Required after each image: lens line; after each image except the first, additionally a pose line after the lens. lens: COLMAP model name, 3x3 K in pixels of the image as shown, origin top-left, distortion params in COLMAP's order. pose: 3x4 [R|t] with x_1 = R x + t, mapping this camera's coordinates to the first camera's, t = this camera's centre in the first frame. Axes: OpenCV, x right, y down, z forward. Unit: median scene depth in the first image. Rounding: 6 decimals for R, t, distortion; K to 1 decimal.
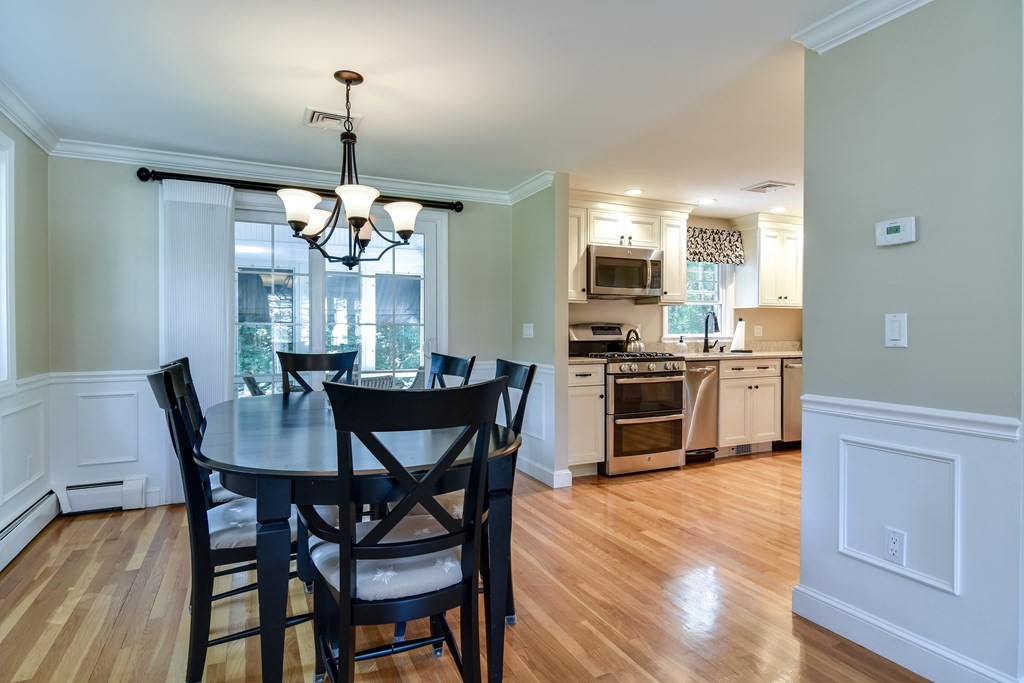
lens RADIAL K [[545.4, 0, 499.7], [0, 545.4, 340.8], [0, 0, 1]] dist [0.003027, 0.000108]
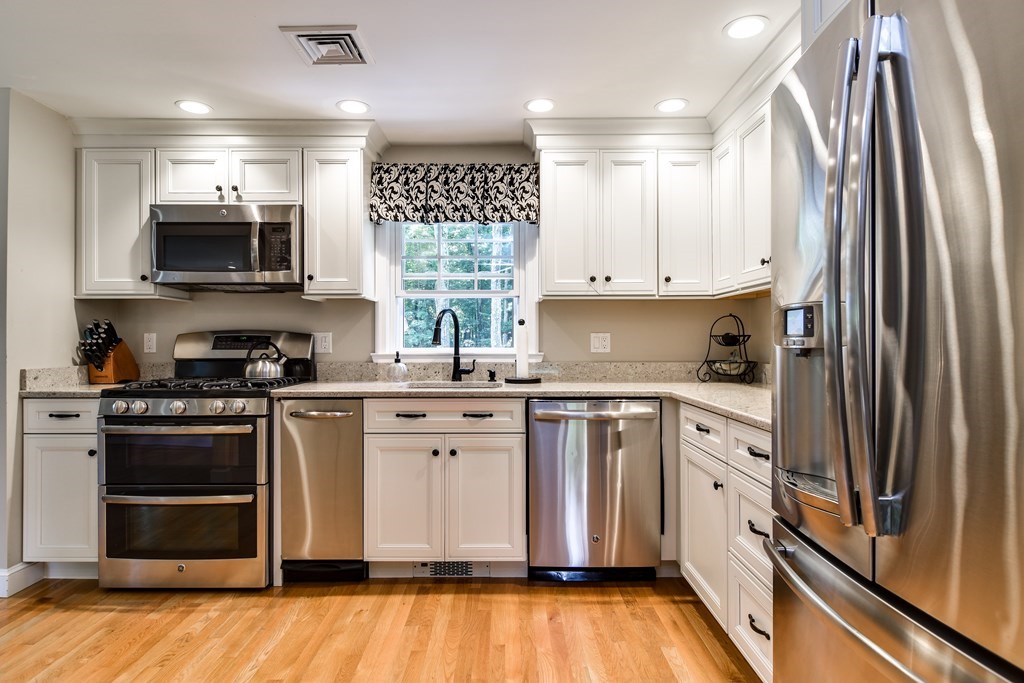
lens RADIAL K [[559.9, 0, 512.0], [0, 559.9, 341.5], [0, 0, 1]] dist [0.000841, -0.000385]
pose [[0.909570, 0.000891, -0.415549, 0.741575], [-0.008225, 0.999840, -0.015858, -0.011957], [0.415468, 0.017842, 0.909433, 0.543642]]
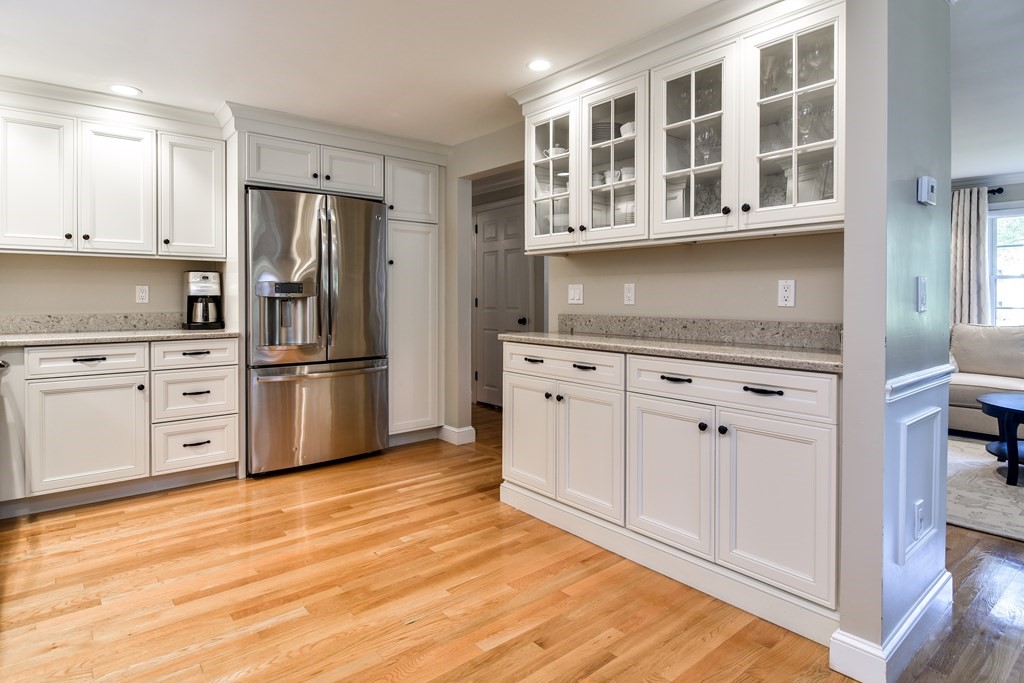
lens RADIAL K [[562.9, 0, 508.1], [0, 562.9, 305.3], [0, 0, 1]] dist [-0.001684, -0.000839]
pose [[-0.258441, -0.014571, 0.965917, -0.011502], [0.012819, 0.999746, 0.018512, -0.014704], [-0.965942, 0.017167, -0.258188, 0.736177]]
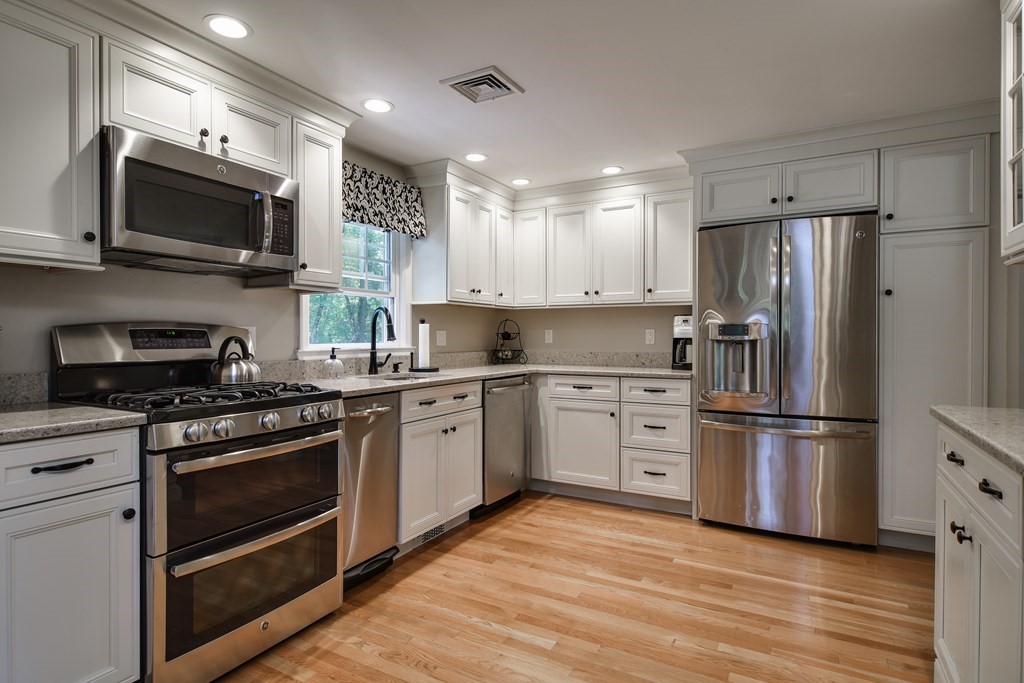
lens RADIAL K [[545.4, 0, 499.7], [0, 545.4, 340.8], [0, 0, 1]] dist [0.003027, 0.000108]
pose [[0.810165, -0.002072, 0.586198, 0.149297], [0.006396, 0.999965, -0.005305, -0.012648], [-0.586167, 0.008047, 0.810150, 0.466066]]
